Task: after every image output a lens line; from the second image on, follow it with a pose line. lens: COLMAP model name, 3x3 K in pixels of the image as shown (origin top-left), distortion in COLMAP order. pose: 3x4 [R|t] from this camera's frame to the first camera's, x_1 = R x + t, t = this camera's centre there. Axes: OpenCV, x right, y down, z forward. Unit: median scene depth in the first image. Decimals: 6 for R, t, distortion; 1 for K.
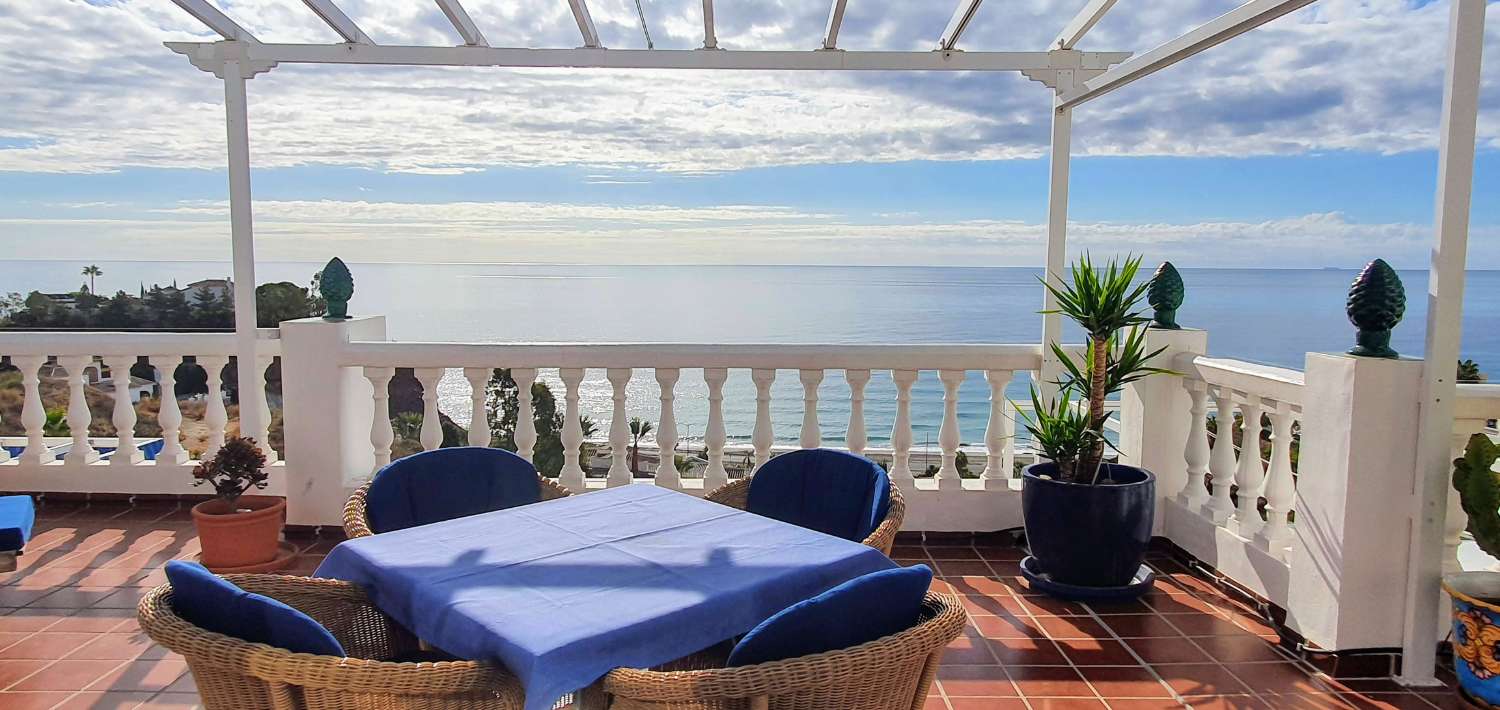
lens RADIAL K [[1066.4, 0, 750.0], [0, 1066.4, 355.0], [0, 0, 1]] dist [-0.010129, 0.008999]
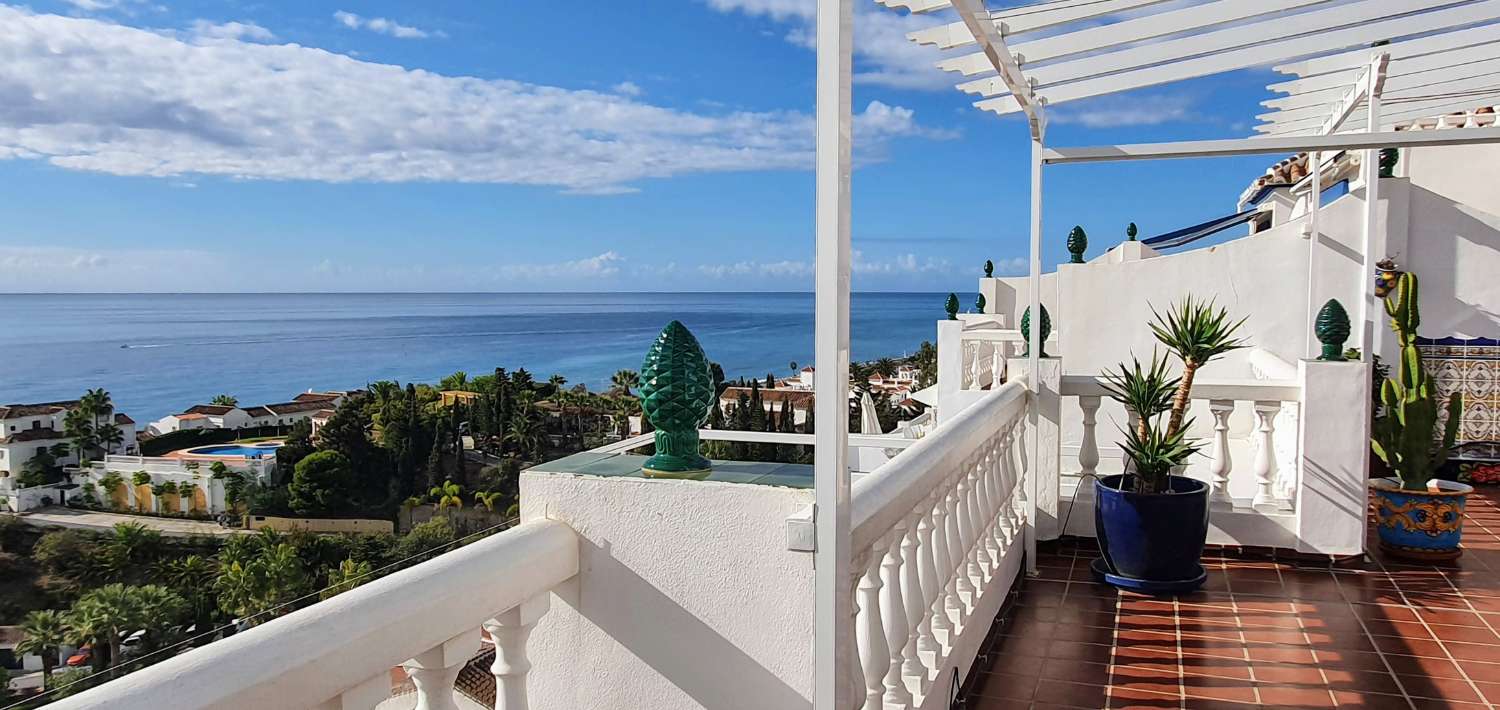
lens RADIAL K [[1072.7, 0, 750.0], [0, 1072.7, 355.0], [0, 0, 1]] dist [0.000670, 0.010494]
pose [[0.346806, -0.069209, 0.935380, -1.152050], [0.100820, 0.994247, 0.036184, -0.146271], [-0.932502, 0.081756, 0.351789, 1.219723]]
